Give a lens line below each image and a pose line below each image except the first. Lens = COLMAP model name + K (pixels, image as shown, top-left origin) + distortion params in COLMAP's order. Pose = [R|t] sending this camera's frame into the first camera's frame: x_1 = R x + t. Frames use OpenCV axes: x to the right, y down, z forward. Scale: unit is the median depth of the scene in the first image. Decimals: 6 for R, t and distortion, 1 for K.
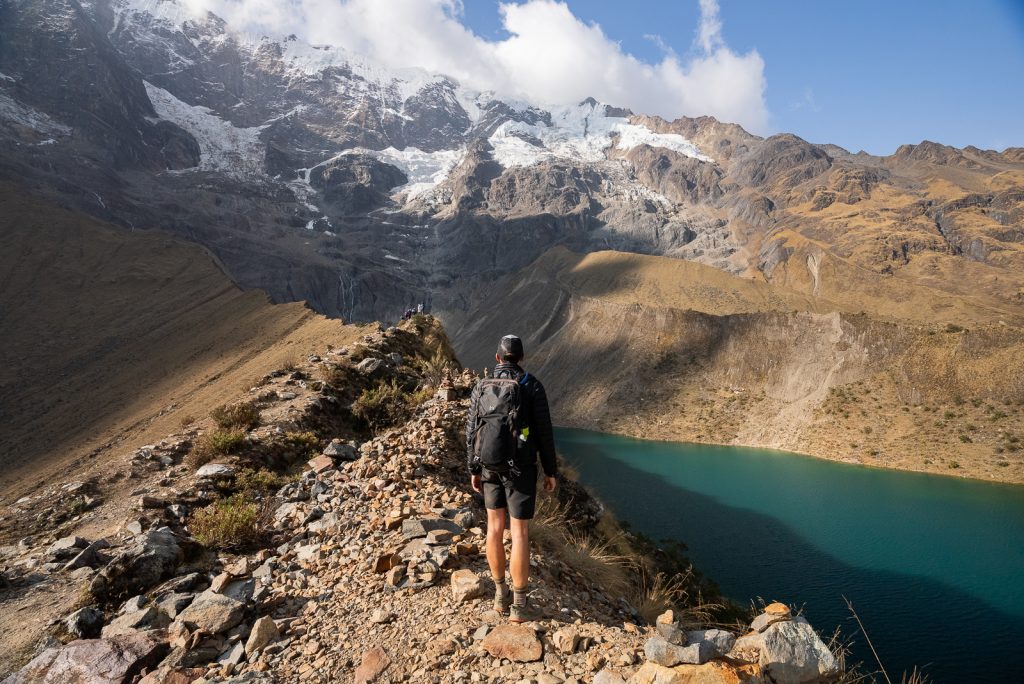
lens RADIAL K [[473.3, 0, 509.2], [0, 473.3, 339.5], [0, 0, 1]] dist [-0.070770, 0.025818]
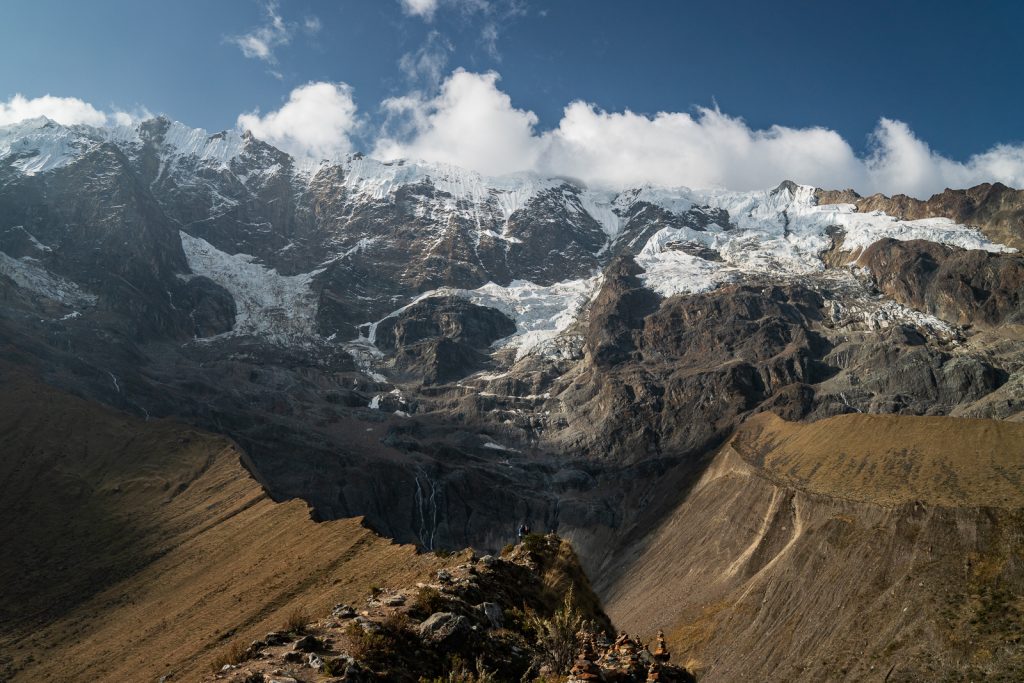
lens RADIAL K [[765.8, 0, 476.8], [0, 765.8, 343.6], [0, 0, 1]] dist [-0.191759, 0.157672]
pose [[0.964154, -0.081379, -0.252555, -0.000252], [0.002722, 0.954791, -0.297264, 0.000009], [0.265329, 0.285921, 0.920788, 0.002290]]
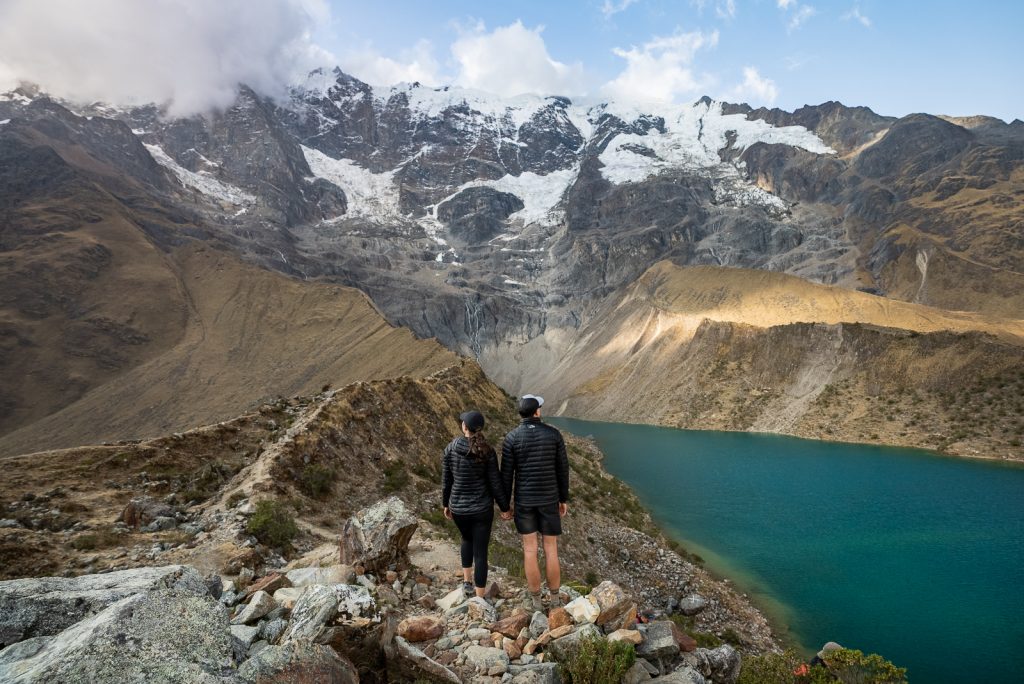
lens RADIAL K [[487.3, 0, 523.3], [0, 487.3, 342.8], [0, 0, 1]] dist [-0.082244, 0.031594]
pose [[0.969771, -0.047999, -0.239251, 0.044114], [0.043509, 0.998764, -0.024017, -0.003079], [0.240108, 0.012881, 0.970661, -0.095750]]
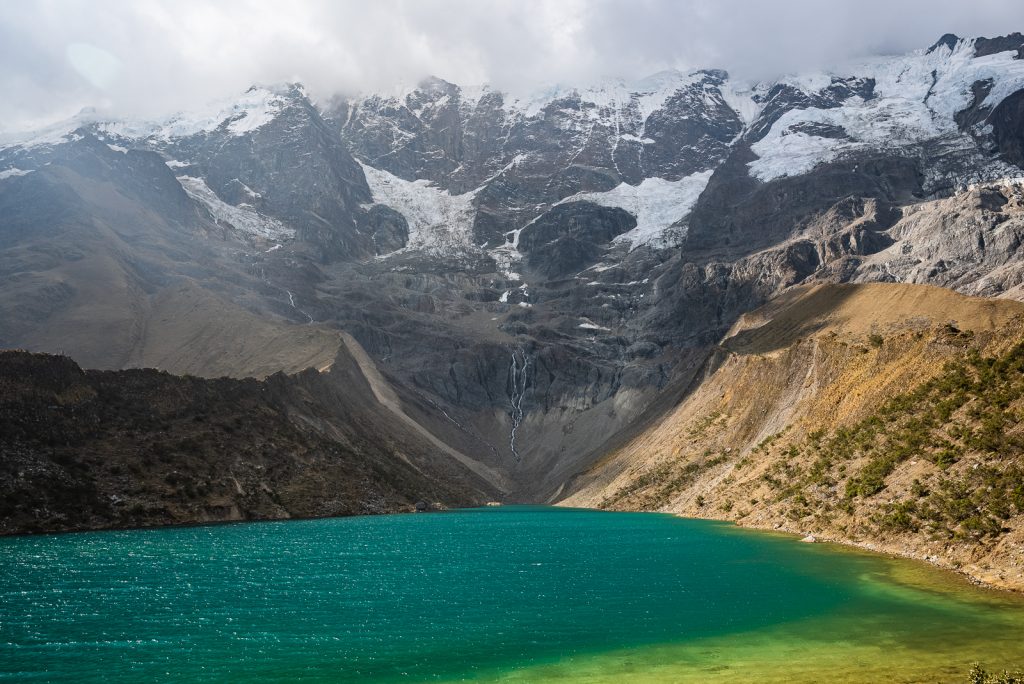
lens RADIAL K [[679.1, 0, 495.3], [0, 679.1, 343.4], [0, 0, 1]] dist [-0.033240, 0.039170]
pose [[0.857235, -0.089353, -0.507113, 0.185442], [0.013086, 0.988292, -0.152015, 0.023738], [0.514759, 0.123676, 0.848368, -0.036958]]
